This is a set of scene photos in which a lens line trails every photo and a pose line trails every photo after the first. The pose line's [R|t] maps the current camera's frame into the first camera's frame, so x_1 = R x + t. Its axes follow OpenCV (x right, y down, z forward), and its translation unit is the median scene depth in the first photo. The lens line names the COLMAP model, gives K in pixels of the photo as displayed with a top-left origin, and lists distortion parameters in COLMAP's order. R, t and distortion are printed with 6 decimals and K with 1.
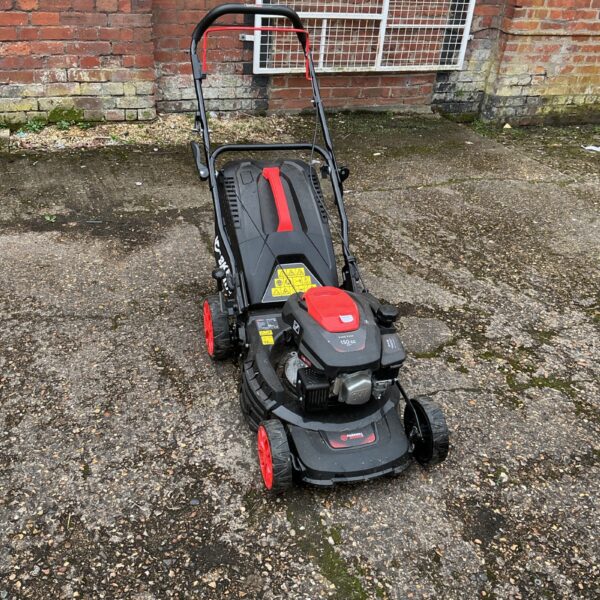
lens RADIAL K [[648.9, 0, 302.1], [0, 648.9, 291.1], [0, 0, 1]] dist [0.107891, -0.256315]
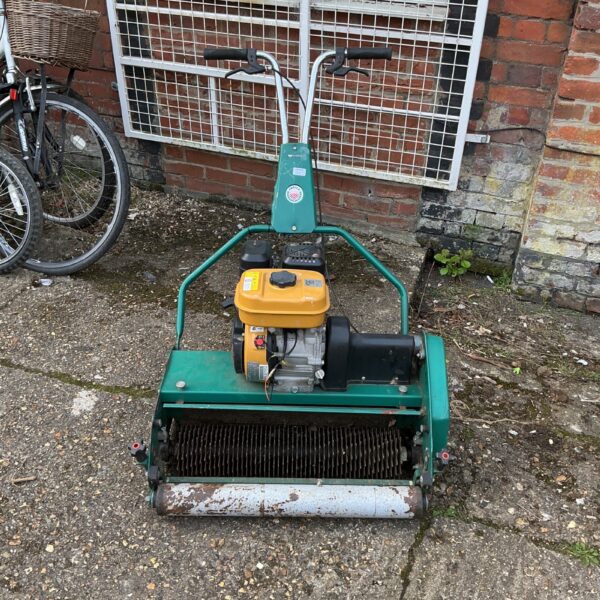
lens RADIAL K [[648.9, 0, 302.1], [0, 648.9, 291.1], [0, 0, 1]] dist [0.107891, -0.256315]
pose [[0.779645, 0.307042, -0.545782, 0.485575], [-0.309505, 0.946591, 0.090401, -0.270021], [0.544389, 0.098441, 0.833036, 0.470698]]
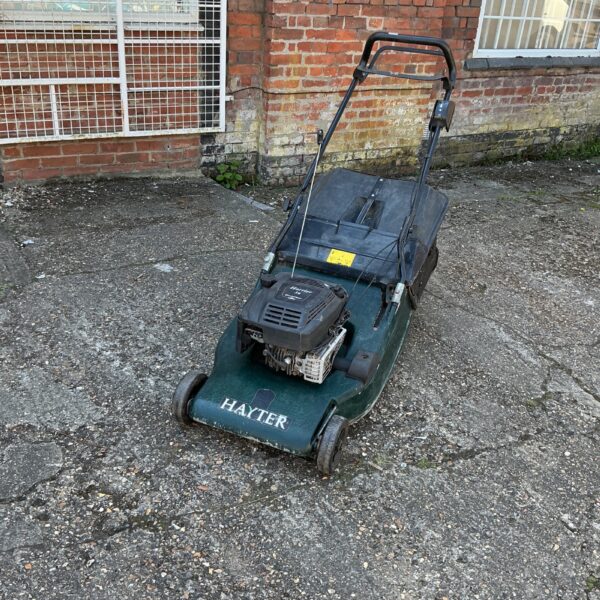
lens RADIAL K [[648.9, 0, 302.1], [0, 648.9, 291.1], [0, 0, 1]] dist [0.107891, -0.256315]
pose [[0.990571, -0.067414, 0.119266, 0.229926], [0.075071, 0.995316, -0.060909, -0.040405], [-0.114601, 0.069288, 0.990992, 0.061311]]
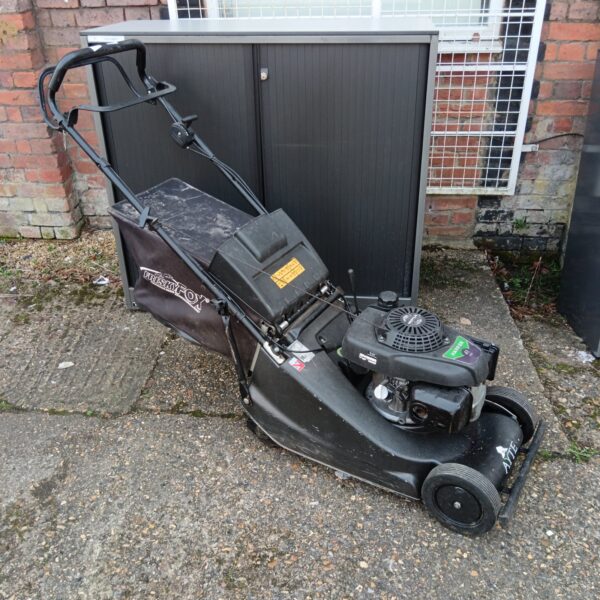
lens RADIAL K [[613.9, 0, 300.0], [0, 613.9, 300.0], [0, 0, 1]] dist [0.007114, -0.036068]
pose [[0.893121, 0.154049, -0.422616, 0.334121], [-0.153030, 0.987545, 0.036574, -0.228116], [0.422986, 0.032008, 0.905571, 0.363756]]
